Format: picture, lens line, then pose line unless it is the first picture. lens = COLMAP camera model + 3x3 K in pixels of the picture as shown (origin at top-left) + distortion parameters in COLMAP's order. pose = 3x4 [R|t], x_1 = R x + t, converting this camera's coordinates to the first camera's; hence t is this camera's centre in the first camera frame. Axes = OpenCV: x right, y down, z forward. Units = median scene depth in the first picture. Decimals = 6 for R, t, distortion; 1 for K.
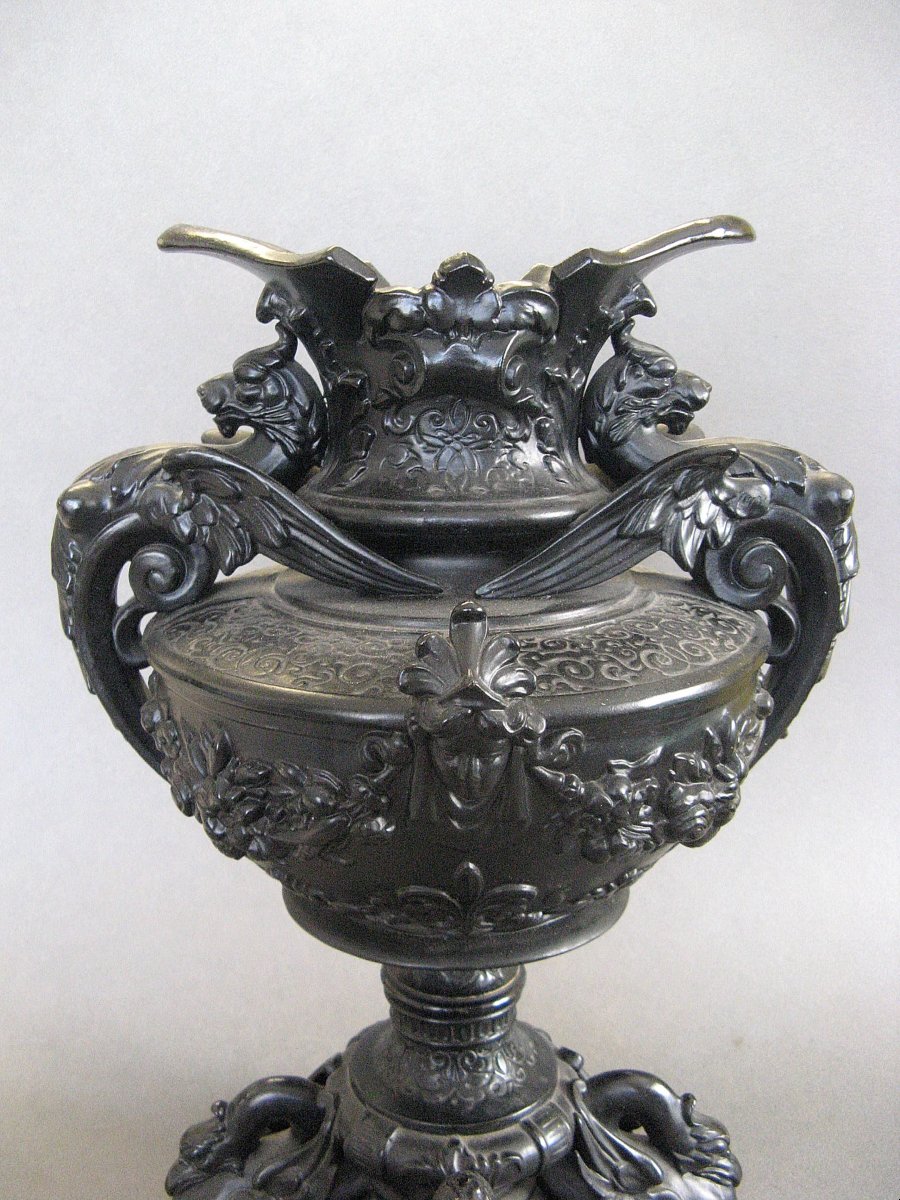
lens RADIAL K [[1241.6, 0, 450.0], [0, 1241.6, 600.0], [0, 0, 1]] dist [-0.205918, 0.253445]
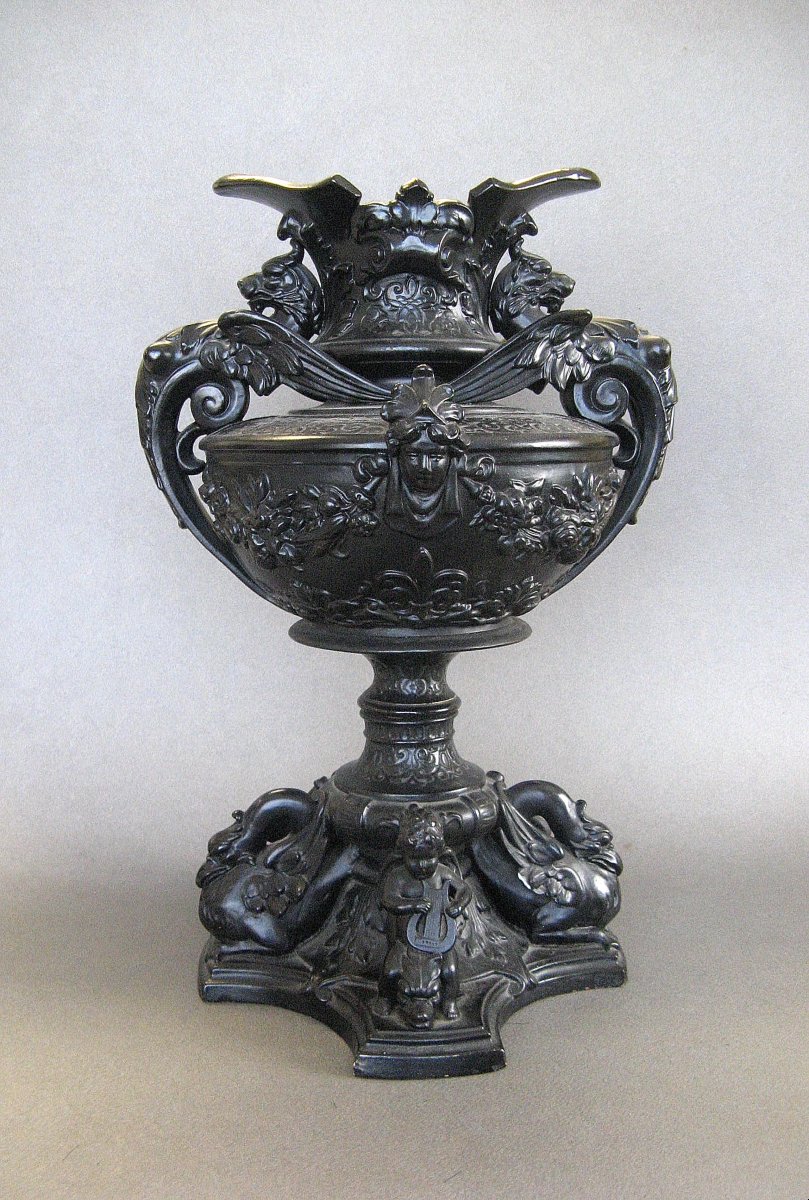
lens RADIAL K [[1241.5, 0, 404.5], [0, 1241.5, 600.0], [0, 0, 1]] dist [-0.164954, 0.003633]
pose [[0.999544, -0.010918, 0.028161, -0.047454], [0.013289, 0.996253, -0.085461, 0.358060], [-0.027122, 0.085796, 0.995944, -0.491857]]
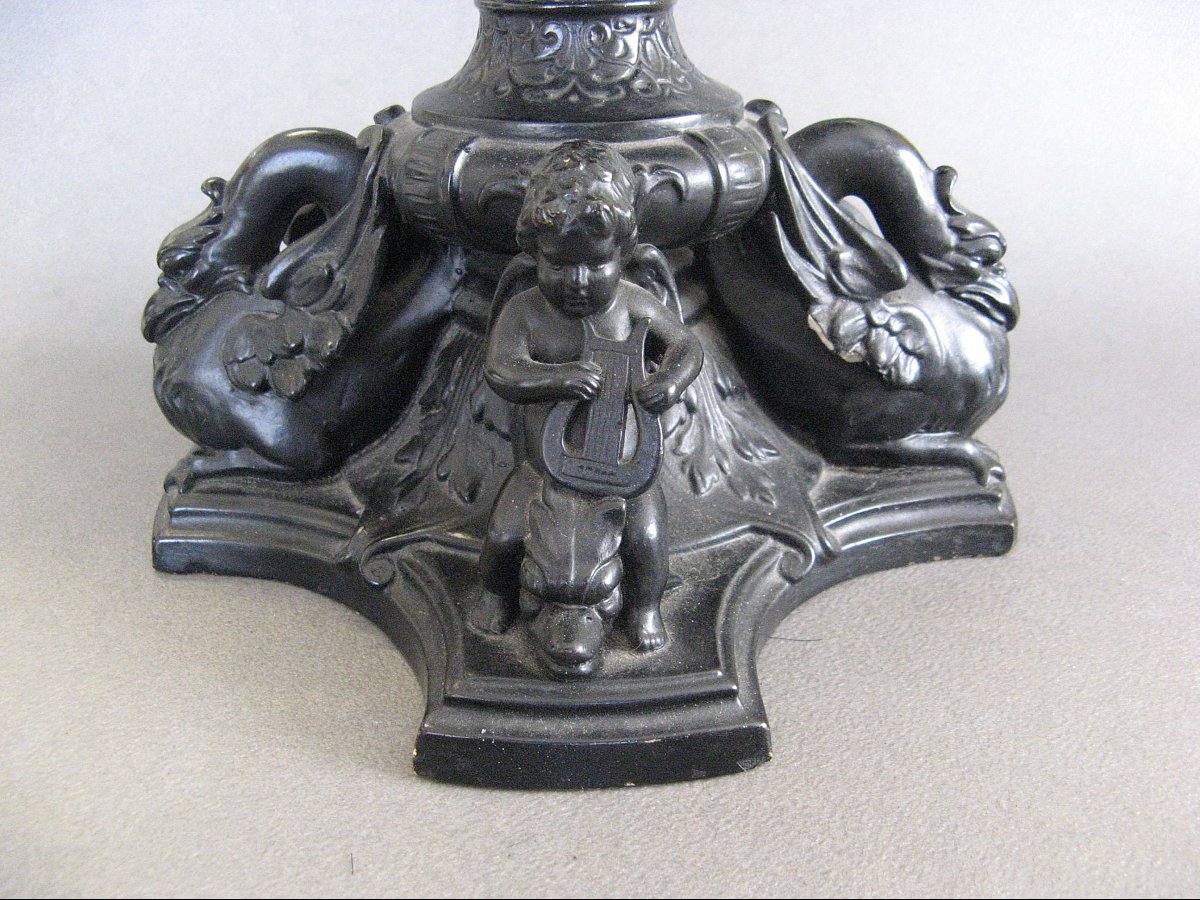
lens RADIAL K [[1241.6, 0, 650.1], [0, 1241.6, 452.6], [0, 0, 1]] dist [-0.205918, 0.253445]
pose [[0.999790, -0.001468, 0.020429, 0.032581], [-0.002959, 0.976611, 0.214991, 0.500221], [-0.020267, -0.215007, 0.976402, 0.399445]]
